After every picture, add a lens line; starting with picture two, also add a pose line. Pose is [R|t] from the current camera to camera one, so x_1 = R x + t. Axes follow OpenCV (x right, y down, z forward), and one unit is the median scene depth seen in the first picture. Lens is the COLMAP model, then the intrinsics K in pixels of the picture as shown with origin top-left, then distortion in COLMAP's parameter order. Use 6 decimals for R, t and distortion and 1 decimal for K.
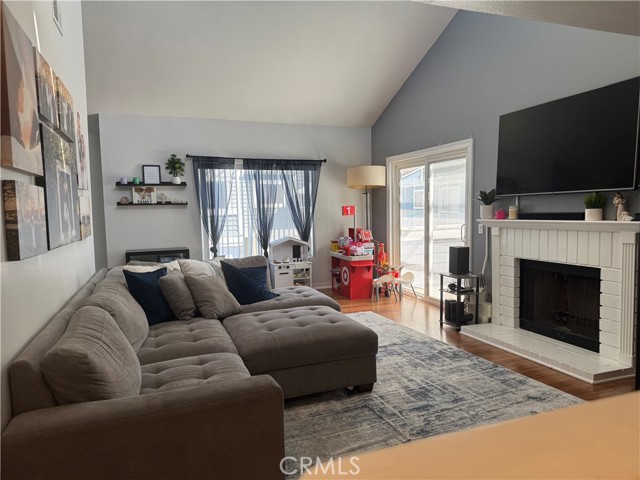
lens RADIAL K [[450.7, 0, 320.9], [0, 450.7, 241.8], [0, 0, 1]] dist [0.065311, -0.070220]
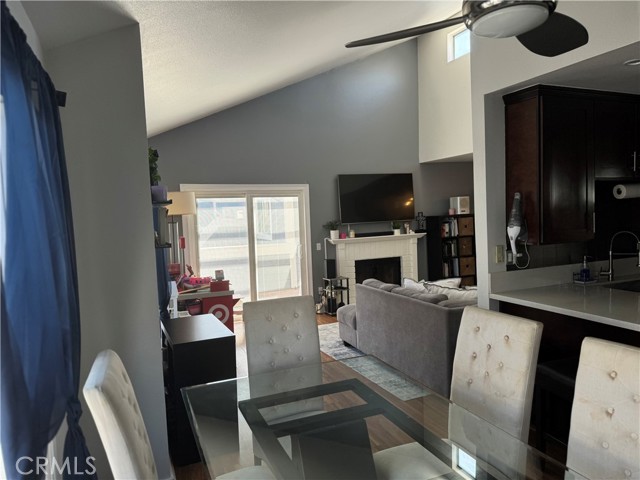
lens RADIAL K [[448.1, 0, 320.0], [0, 448.1, 240.0], [0, 0, 1]] dist [0.122785, -0.166999]
pose [[-0.043464, -0.036026, 0.998405, -1.481430], [0.116404, 0.992361, 0.040875, -0.149282], [-0.992251, 0.117995, -0.038938, 1.435311]]
